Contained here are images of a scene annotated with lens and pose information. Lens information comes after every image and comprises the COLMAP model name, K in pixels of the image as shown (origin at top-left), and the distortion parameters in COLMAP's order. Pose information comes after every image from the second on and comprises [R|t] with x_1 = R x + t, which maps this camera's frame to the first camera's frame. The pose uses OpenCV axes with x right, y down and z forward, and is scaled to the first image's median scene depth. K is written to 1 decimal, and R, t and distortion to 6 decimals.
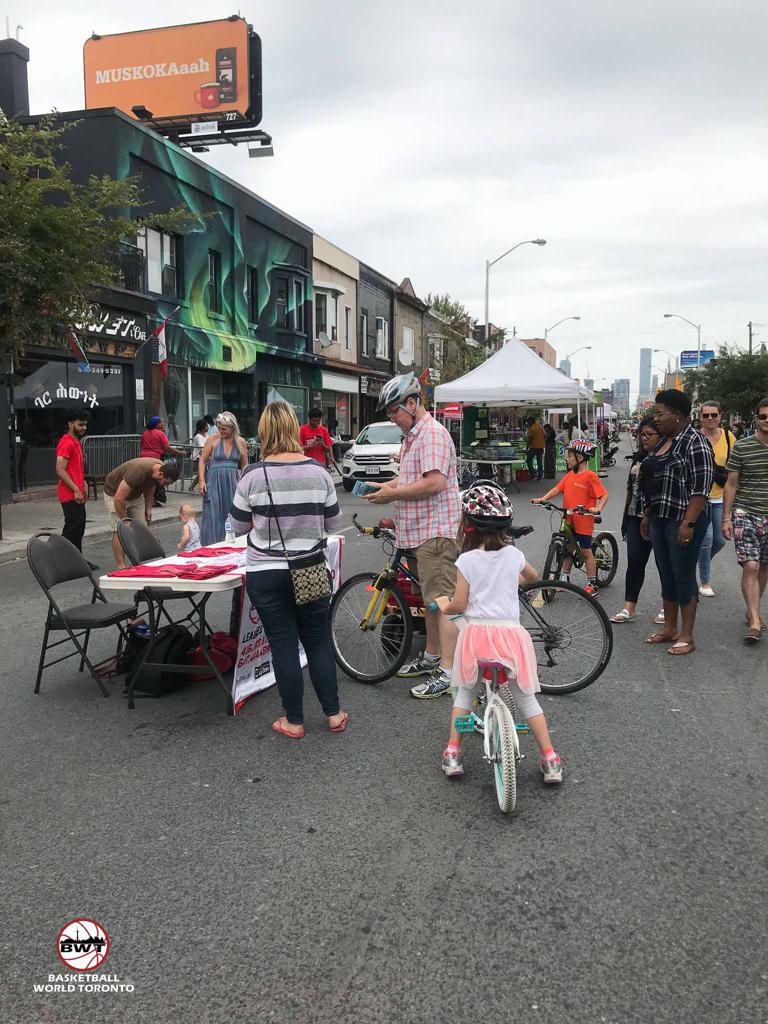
lens RADIAL K [[841.6, 0, 403.8], [0, 841.6, 512.3], [0, 0, 1]] dist [-0.031469, 0.049881]
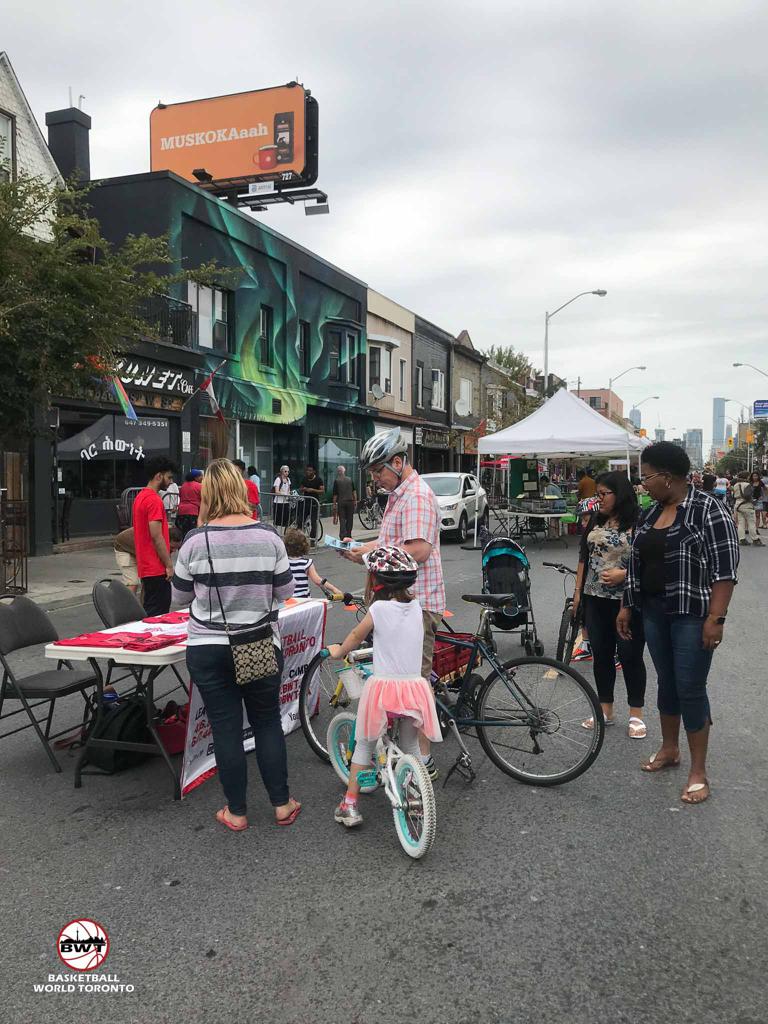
lens RADIAL K [[841.6, 0, 403.8], [0, 841.6, 512.3], [0, 0, 1]] dist [-0.031469, 0.049881]
pose [[0.996833, 0.005751, -0.079315, 0.024513], [-0.010446, 0.998209, -0.058909, -0.004611], [0.078834, 0.059551, 0.995108, 0.019090]]
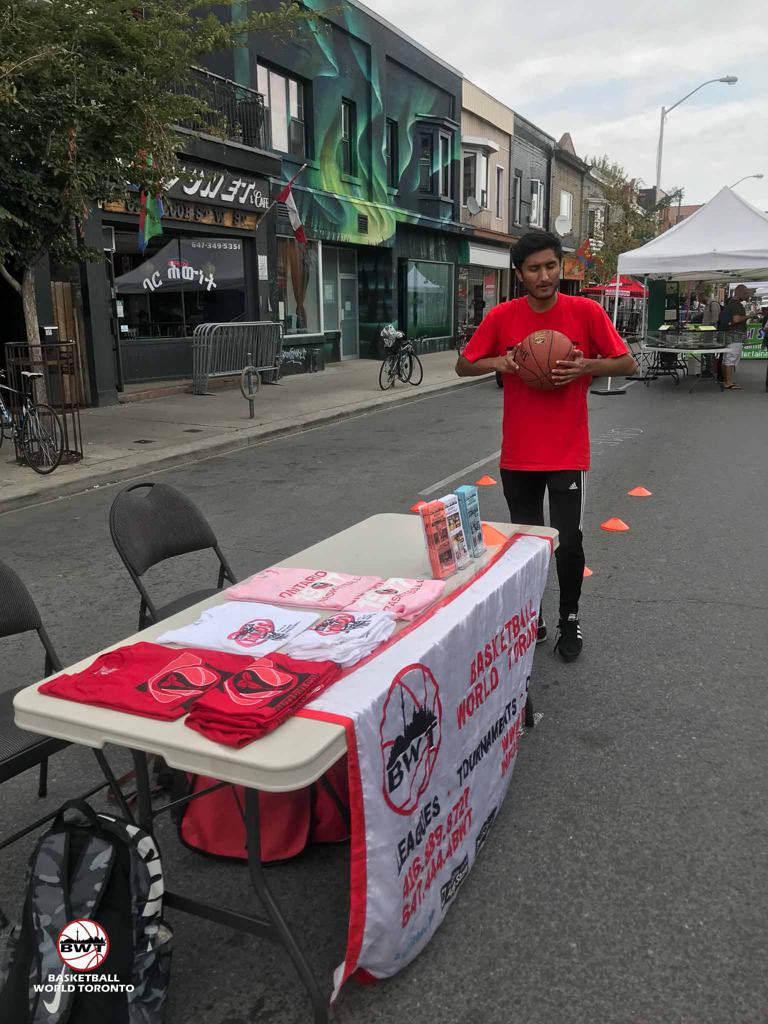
lens RADIAL K [[827.4, 0, 369.4], [0, 827.4, 513.8], [0, 0, 1]] dist [-0.012540, -0.004836]
pose [[0.979337, 0.034104, -0.199339, -0.026292], [-0.005431, 0.989759, 0.142648, -0.015877], [0.202162, -0.138618, 0.969492, 0.148268]]
